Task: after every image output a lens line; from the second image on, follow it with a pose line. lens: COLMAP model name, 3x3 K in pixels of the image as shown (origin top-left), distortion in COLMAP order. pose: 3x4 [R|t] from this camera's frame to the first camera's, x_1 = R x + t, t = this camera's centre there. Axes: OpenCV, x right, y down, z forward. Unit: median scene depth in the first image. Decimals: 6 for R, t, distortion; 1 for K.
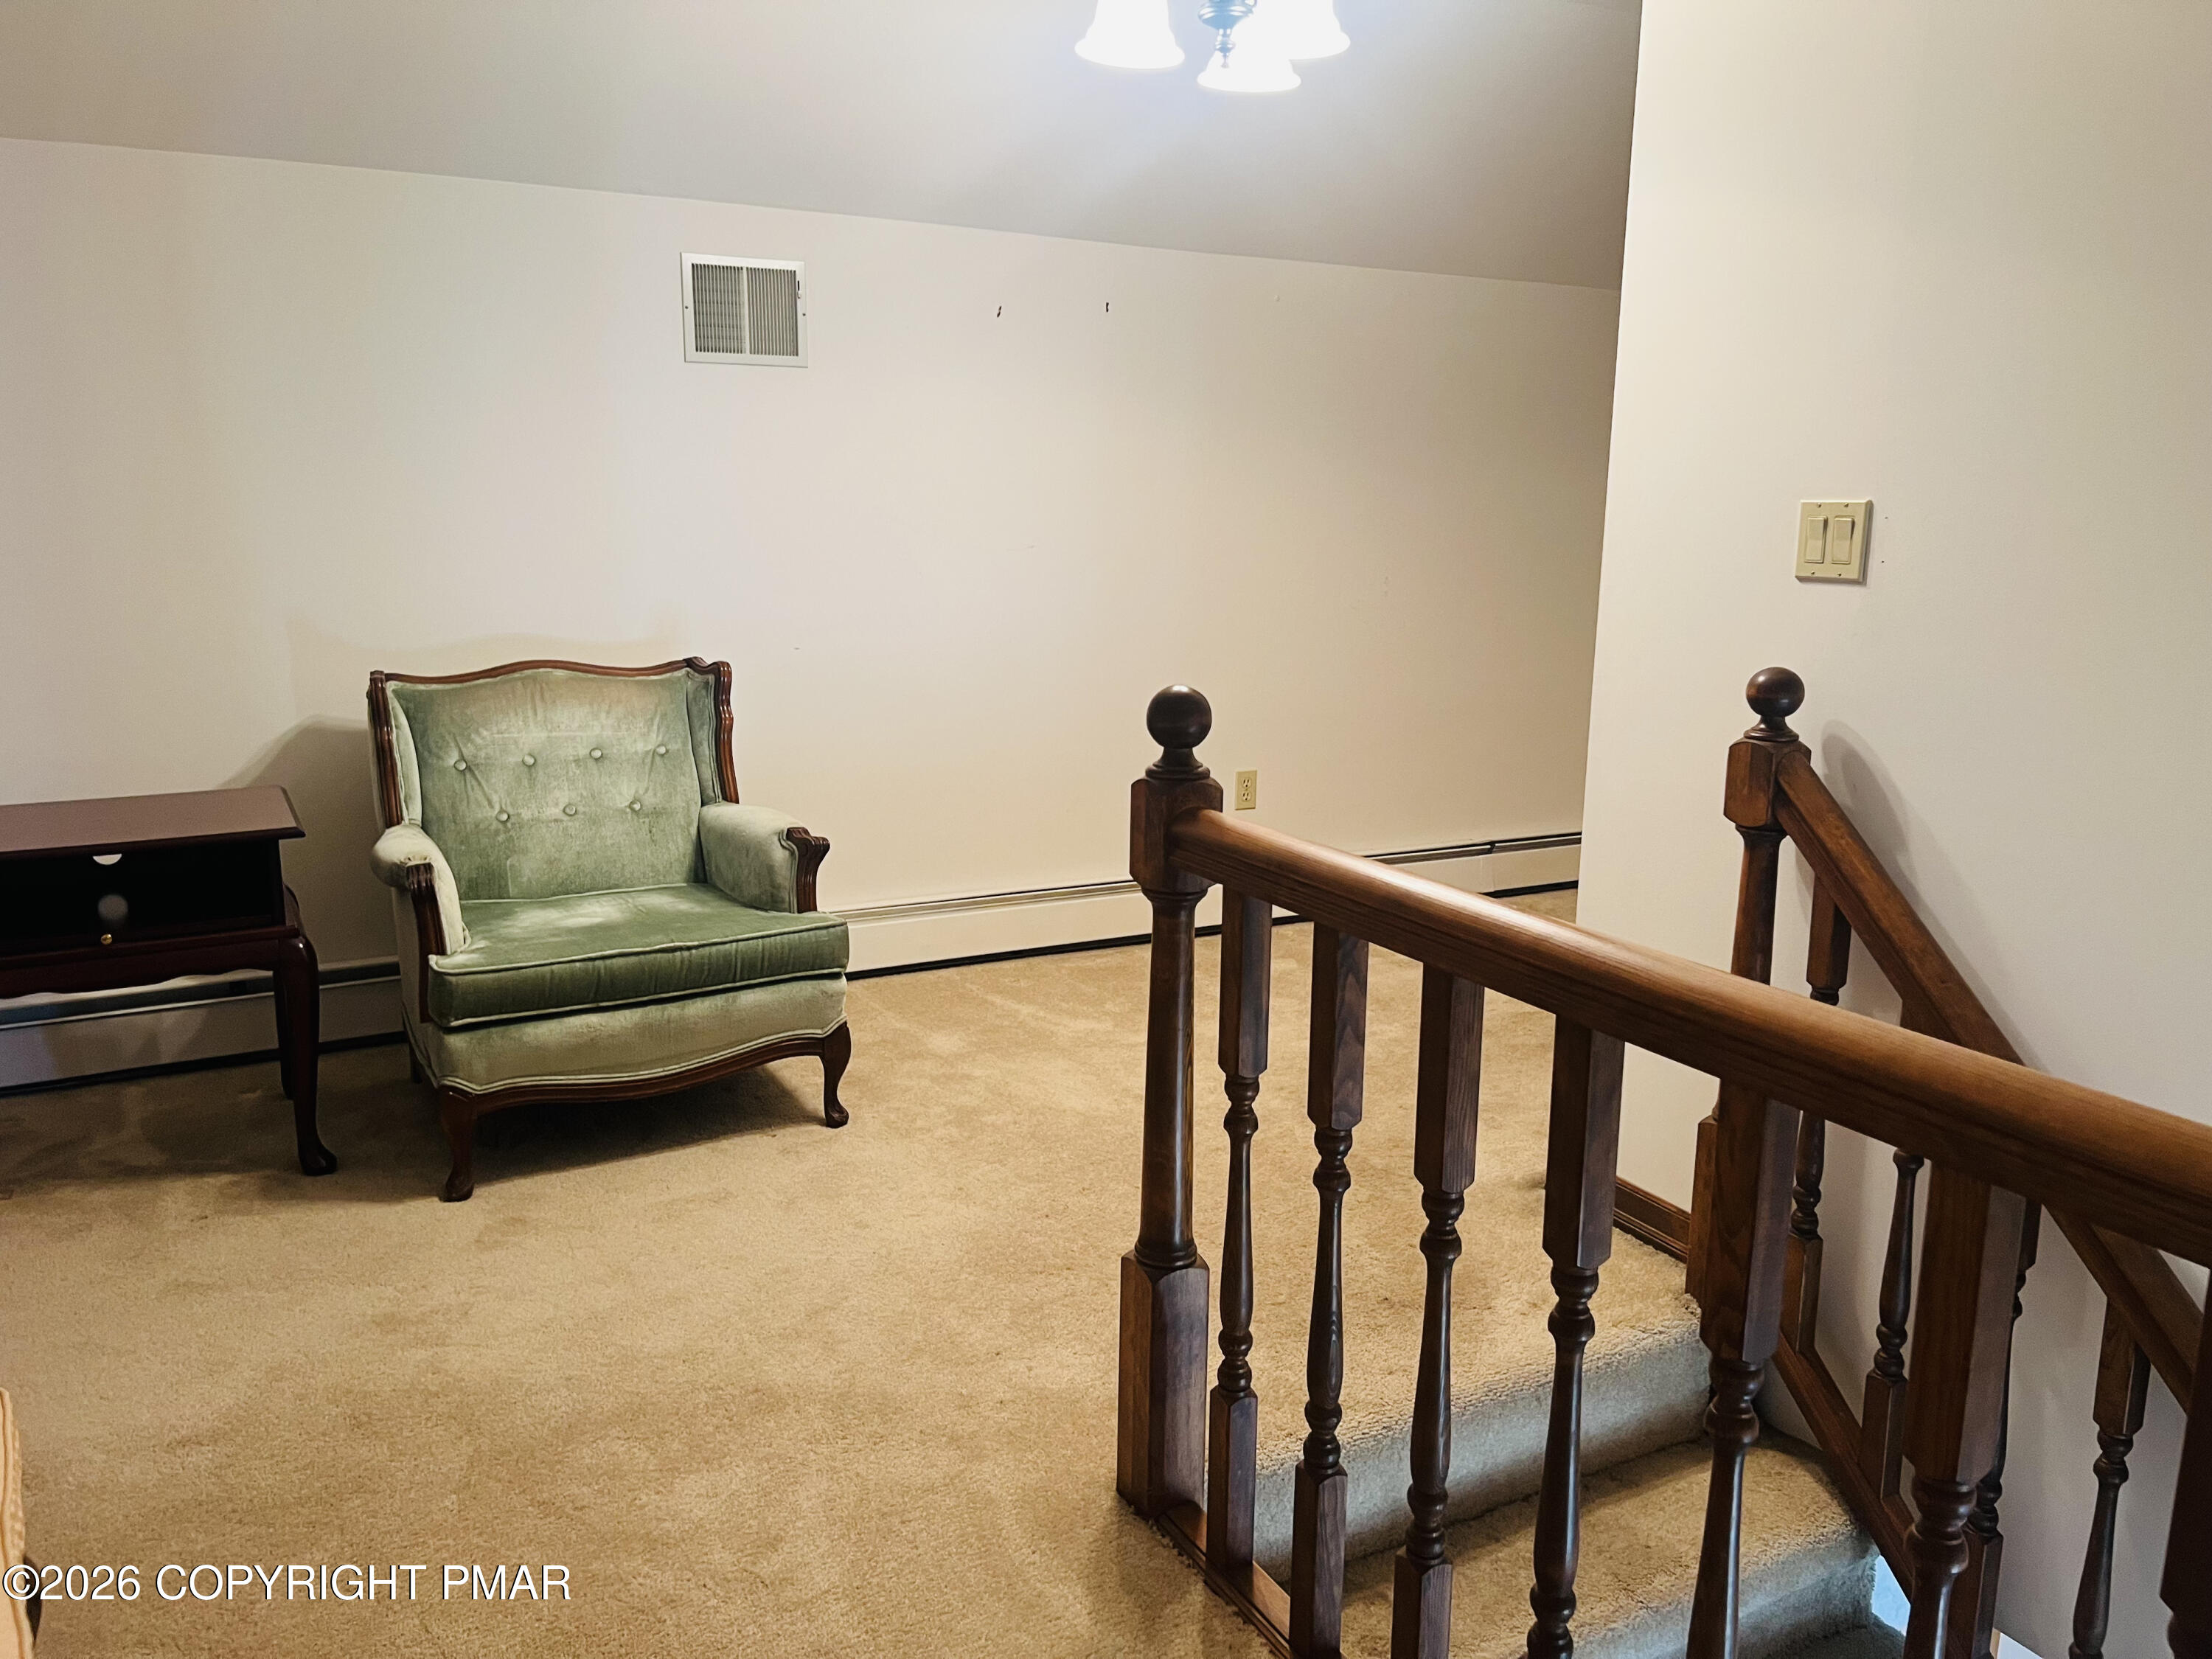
lens RADIAL K [[1673.8, 0, 1107.2], [0, 1673.8, 826.7], [0, 0, 1]] dist [0.062713, -0.071734]
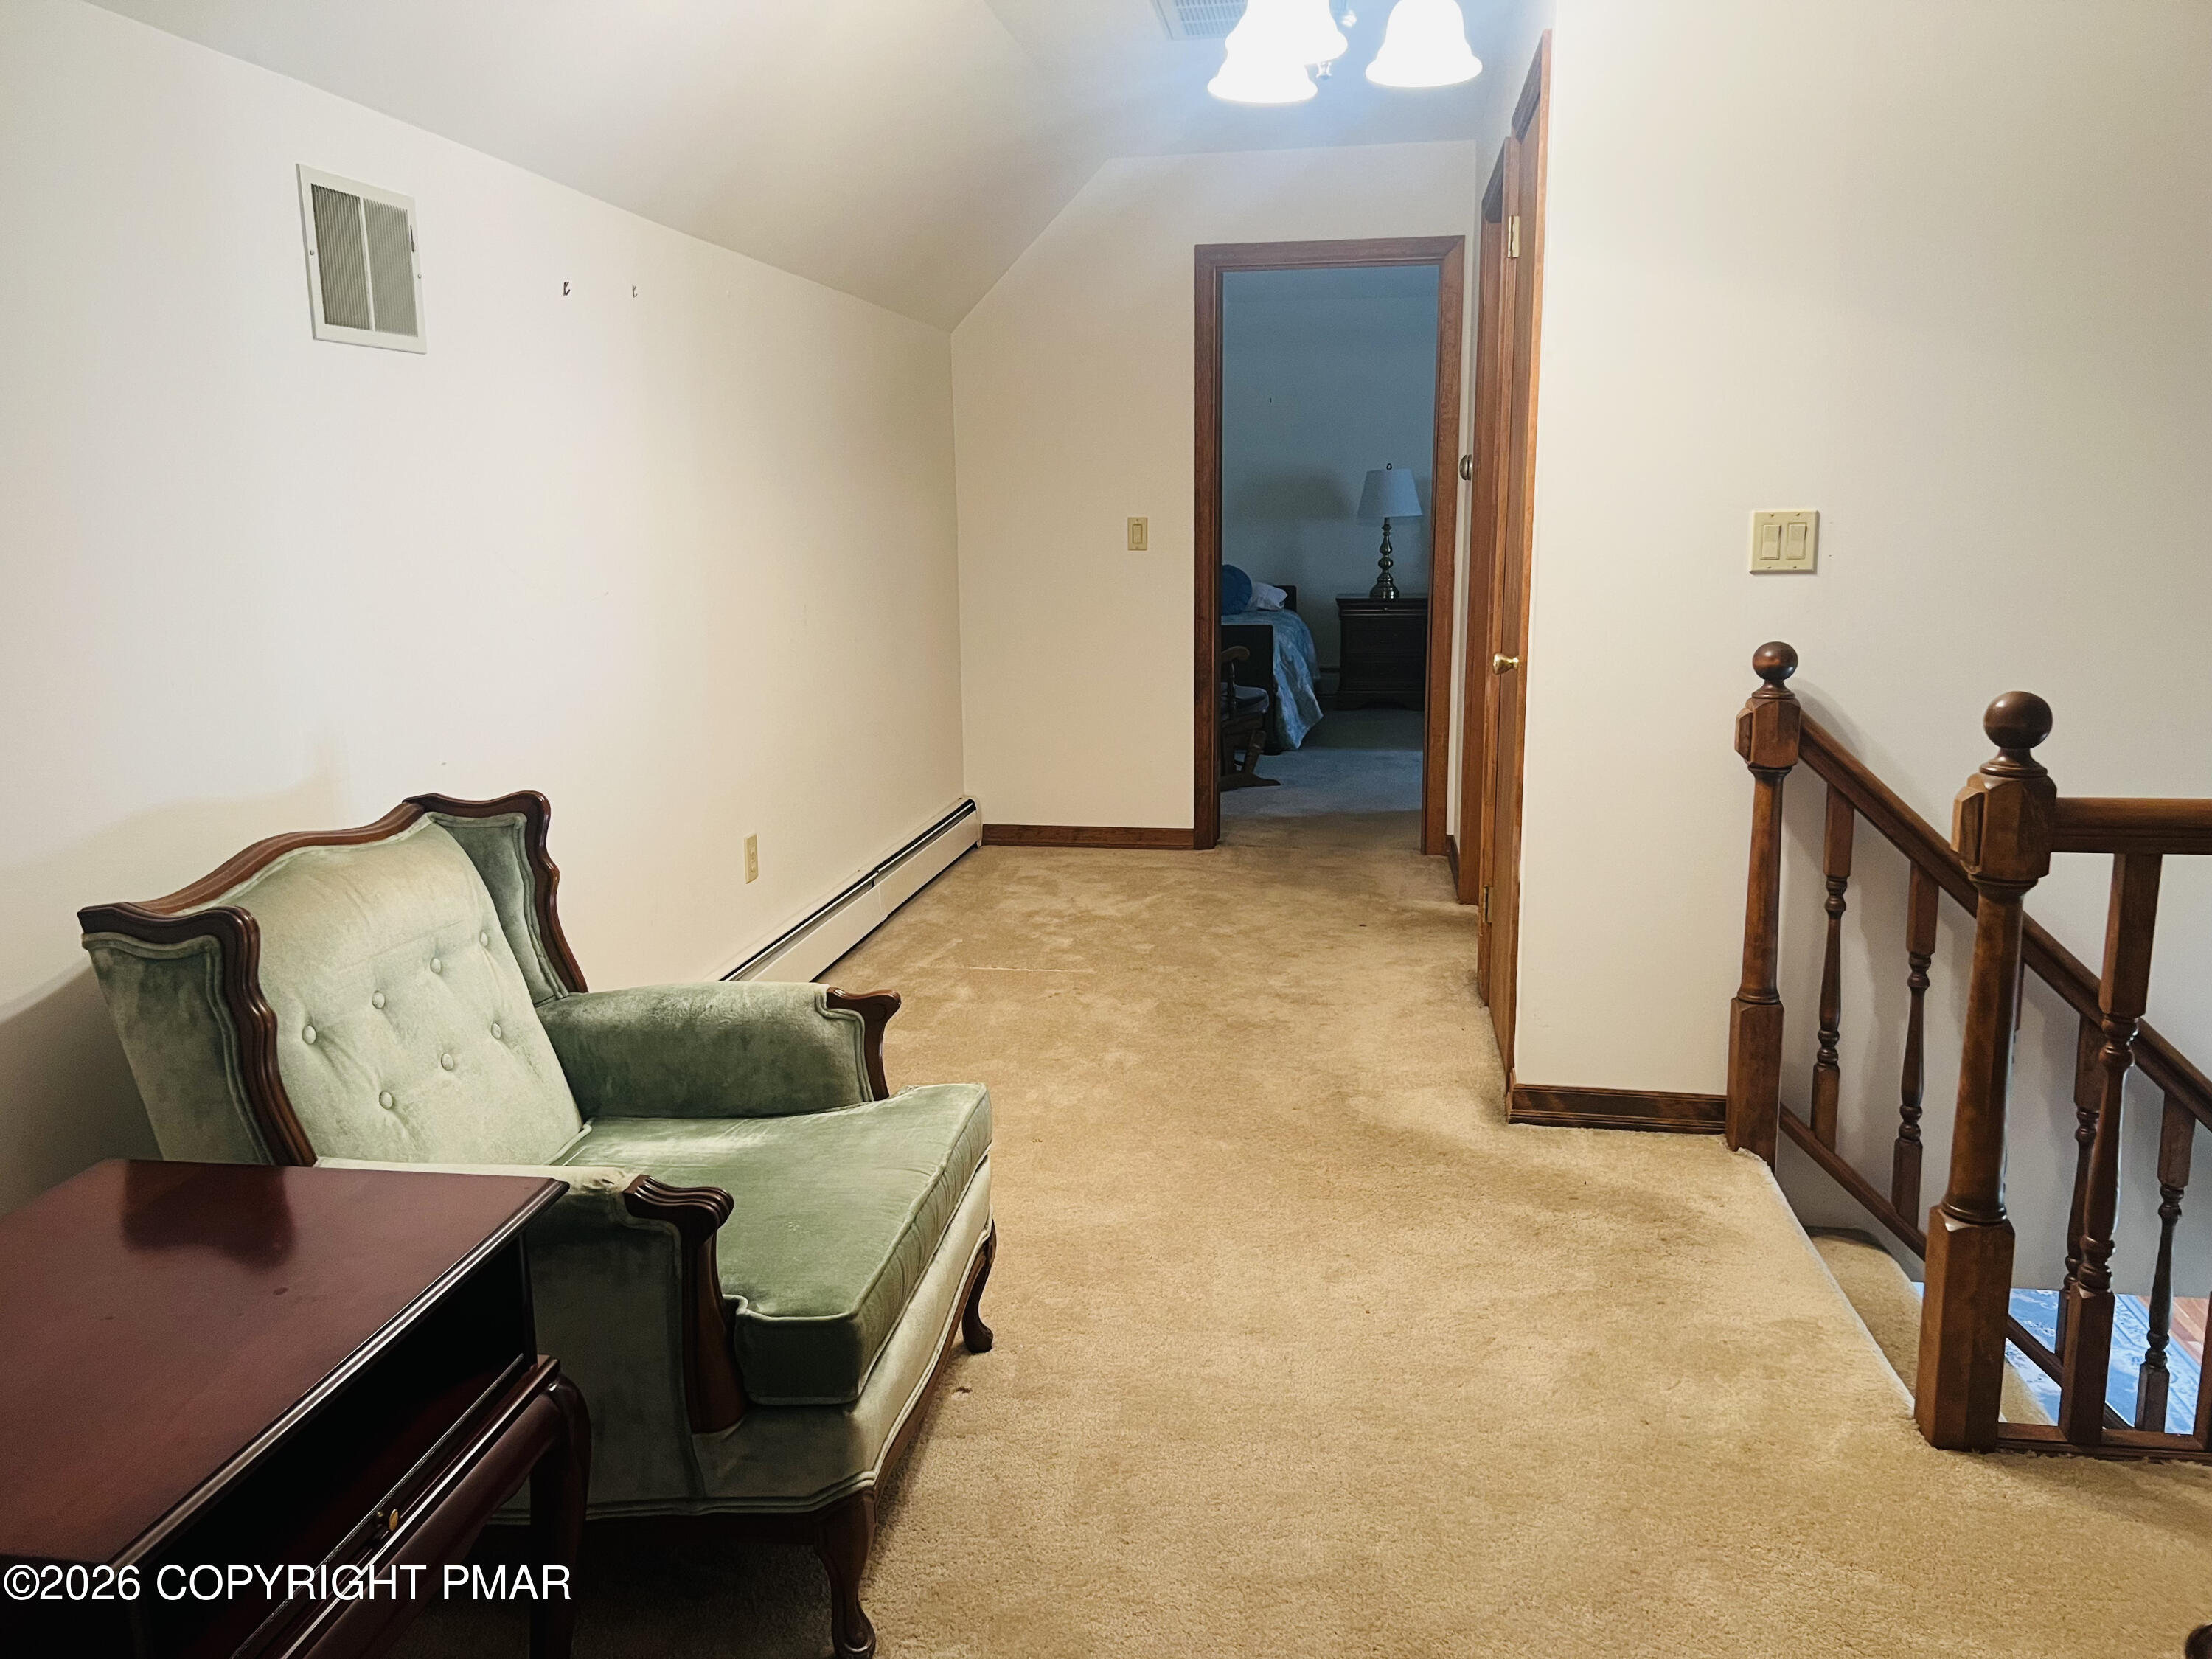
lens RADIAL K [[1673.8, 0, 1098.2], [0, 1673.8, 826.1], [0, 0, 1]] dist [0.062713, -0.071734]
pose [[0.613138, -0.173756, 0.770630, -0.671096], [0.172618, 0.981406, 0.083940, -0.111357], [-0.770886, 0.081557, 0.631731, 0.435460]]
